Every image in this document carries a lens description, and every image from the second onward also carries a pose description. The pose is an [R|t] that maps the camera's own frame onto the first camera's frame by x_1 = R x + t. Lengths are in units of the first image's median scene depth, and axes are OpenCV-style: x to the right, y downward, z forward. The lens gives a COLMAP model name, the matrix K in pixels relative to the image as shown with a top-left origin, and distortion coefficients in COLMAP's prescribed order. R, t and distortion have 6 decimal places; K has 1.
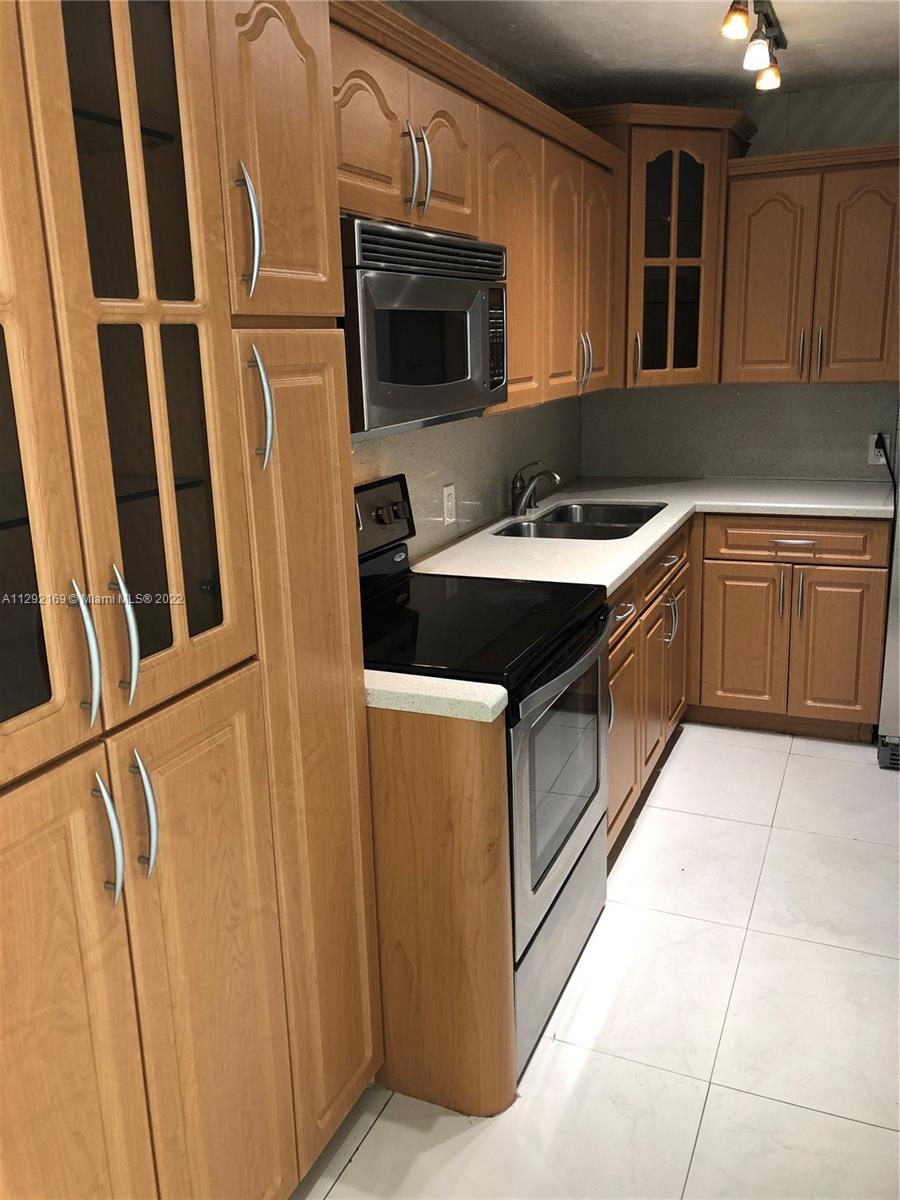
lens RADIAL K [[967.4, 0, 450.0], [0, 967.4, 600.0], [0, 0, 1]] dist [-0.009172, -0.003942]
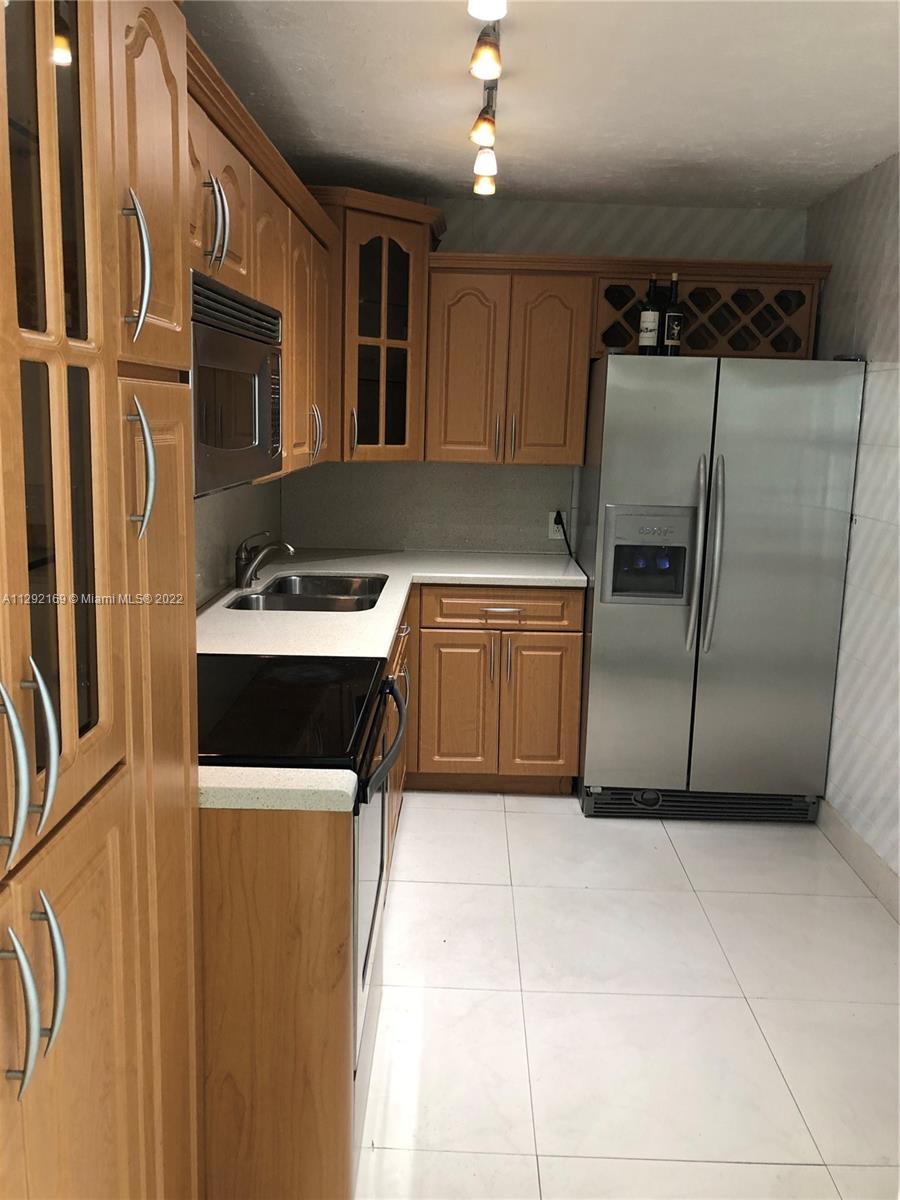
lens RADIAL K [[961.7, 0, 452.4], [0, 961.7, 594.6], [0, 0, 1]] dist [0.053242, -0.134065]
pose [[0.917806, -0.011376, 0.396867, -0.117330], [0.041673, 0.996828, -0.067800, -0.007424], [-0.394837, 0.078765, 0.915369, 0.046283]]
